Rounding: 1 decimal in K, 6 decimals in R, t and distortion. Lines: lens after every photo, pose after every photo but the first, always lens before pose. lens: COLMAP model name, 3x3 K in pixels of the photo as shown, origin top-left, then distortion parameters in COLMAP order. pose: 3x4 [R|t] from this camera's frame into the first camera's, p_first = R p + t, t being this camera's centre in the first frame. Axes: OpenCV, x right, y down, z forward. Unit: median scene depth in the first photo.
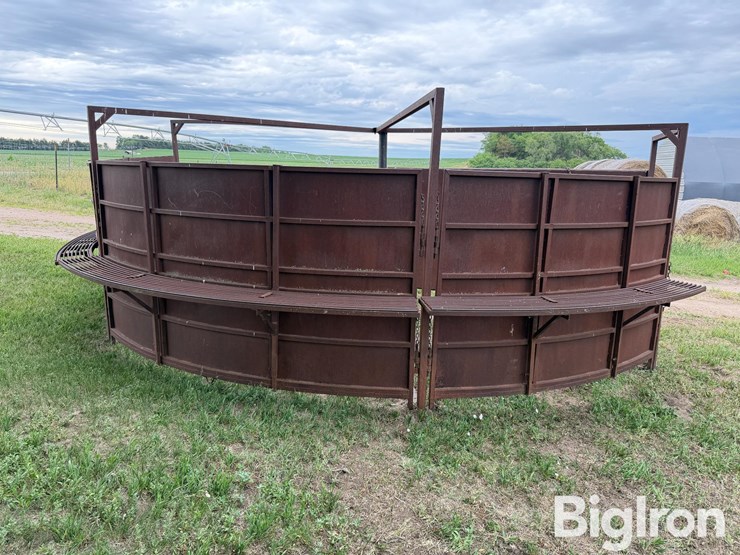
lens RADIAL K [[555.3, 0, 366.9], [0, 555.3, 276.9], [0, 0, 1]] dist [0.018895, -0.014144]
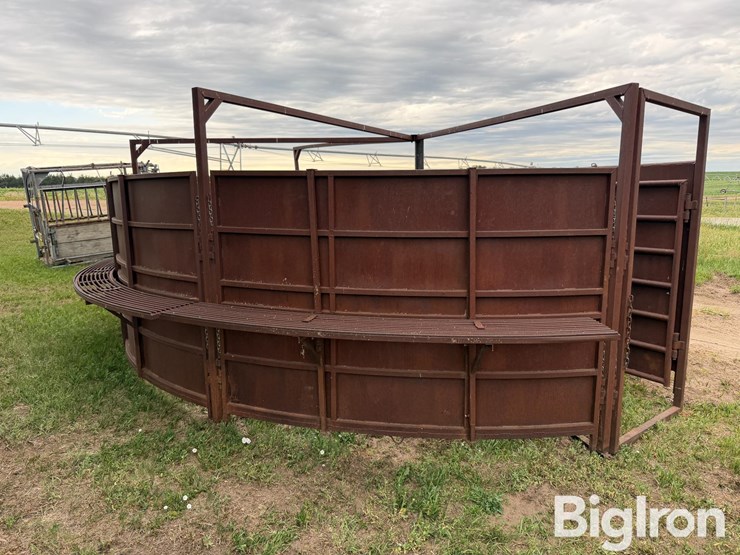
lens RADIAL K [[555.3, 0, 365.0], [0, 555.3, 281.4], [0, 0, 1]] dist [0.018895, -0.014144]
pose [[0.823147, 0.054912, -0.565167, 0.819387], [-0.076405, 0.996973, -0.014414, -0.009212], [0.562665, 0.055047, 0.824851, 0.327427]]
